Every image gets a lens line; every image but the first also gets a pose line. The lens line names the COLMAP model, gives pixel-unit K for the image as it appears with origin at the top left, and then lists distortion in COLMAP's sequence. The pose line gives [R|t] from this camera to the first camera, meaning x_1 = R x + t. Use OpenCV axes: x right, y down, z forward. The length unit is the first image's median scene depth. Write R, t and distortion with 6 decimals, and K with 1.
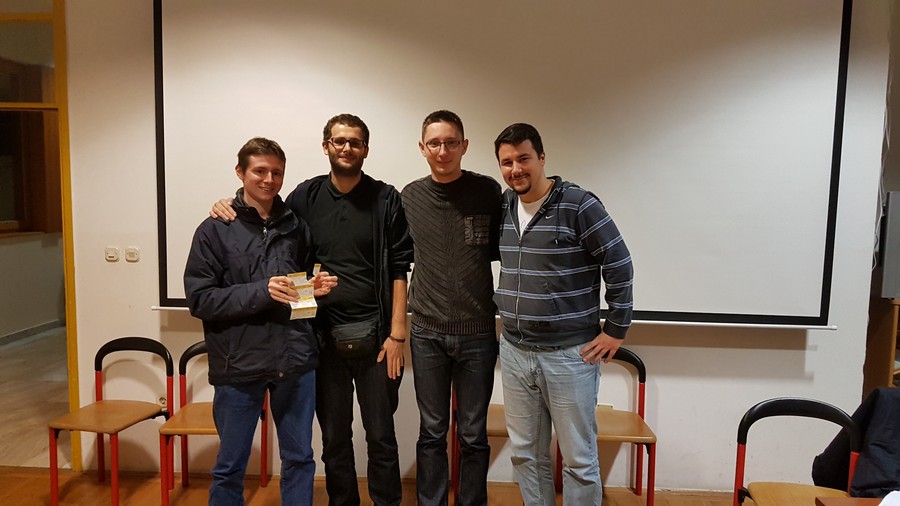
lens RADIAL K [[672.1, 0, 450.1], [0, 672.1, 269.5], [0, 0, 1]] dist [0.151994, -0.236931]
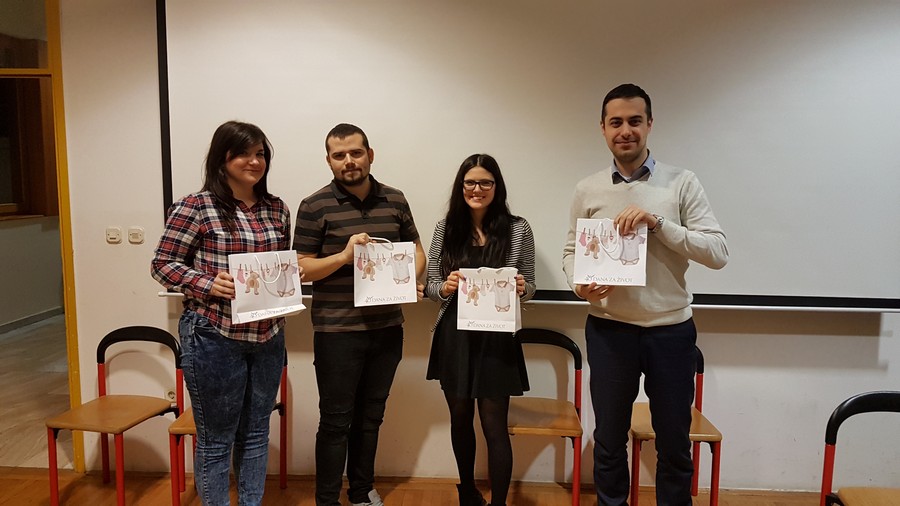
lens RADIAL K [[672.1, 0, 450.1], [0, 672.1, 269.5], [0, 0, 1]] dist [0.151994, -0.236931]
pose [[0.999963, -0.006387, -0.005740, -0.041913], [0.006519, 0.999708, 0.023258, 0.004948], [0.005590, -0.023295, 0.999713, 0.093087]]
